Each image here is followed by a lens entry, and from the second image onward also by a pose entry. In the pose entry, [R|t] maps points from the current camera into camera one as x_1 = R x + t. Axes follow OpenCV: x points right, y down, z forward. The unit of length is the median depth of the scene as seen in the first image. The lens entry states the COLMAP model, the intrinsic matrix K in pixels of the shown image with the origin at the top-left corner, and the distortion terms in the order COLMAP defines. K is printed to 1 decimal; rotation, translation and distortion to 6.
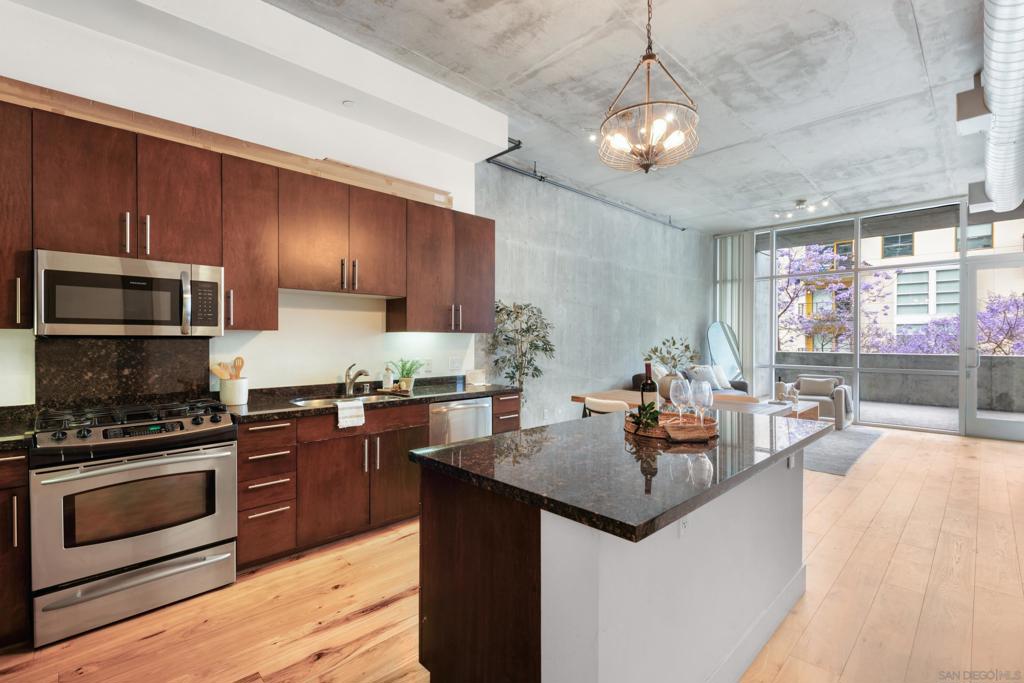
lens RADIAL K [[454.6, 0, 500.3], [0, 454.6, 340.4], [0, 0, 1]] dist [0.000403, -0.001498]
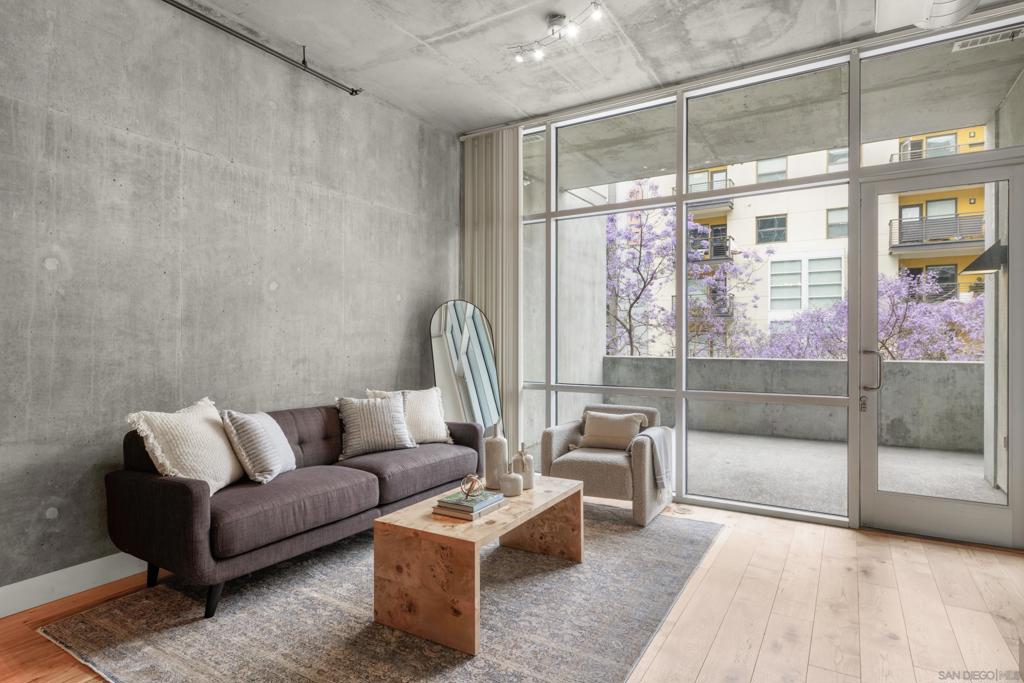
lens RADIAL K [[549.4, 0, 511.8], [0, 549.4, 340.8], [0, 0, 1]] dist [0.001115, 0.000773]
pose [[0.963812, -0.001708, 0.266577, 0.328177], [0.002220, 0.999996, -0.001618, 0.004357], [-0.266574, 0.002151, 0.963812, 0.343962]]
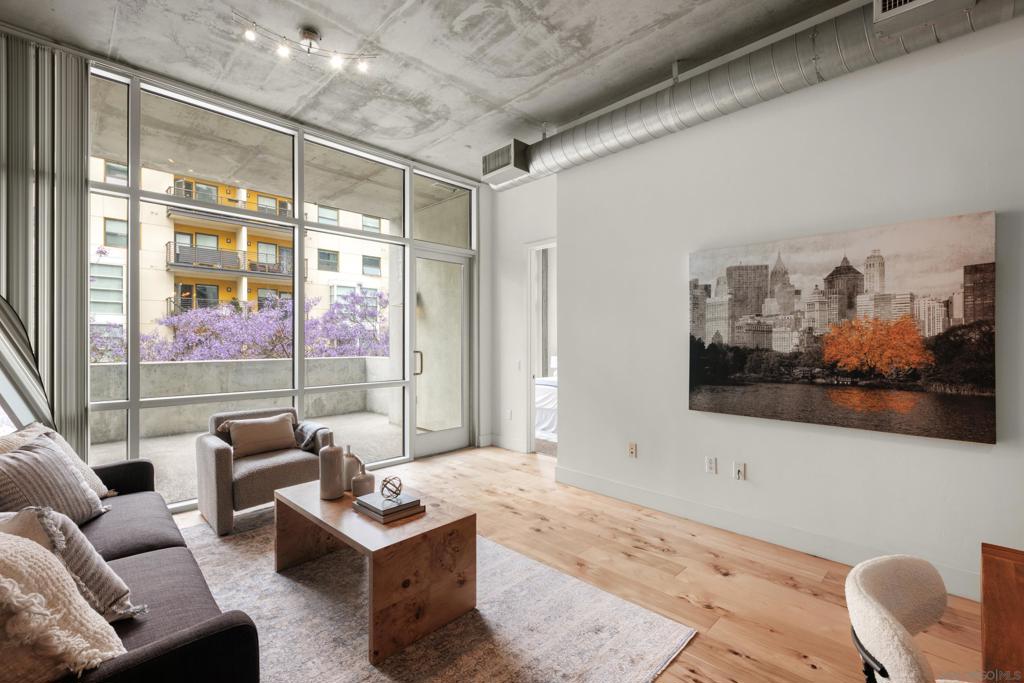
lens RADIAL K [[454.6, 0, 509.5], [0, 454.6, 340.9], [0, 0, 1]] dist [0.000403, -0.001498]
pose [[-0.040274, 0.001125, 0.999188, 0.139497], [0.004882, 0.999988, -0.000929, 0.000817], [-0.999177, 0.004840, -0.040279, 0.564765]]
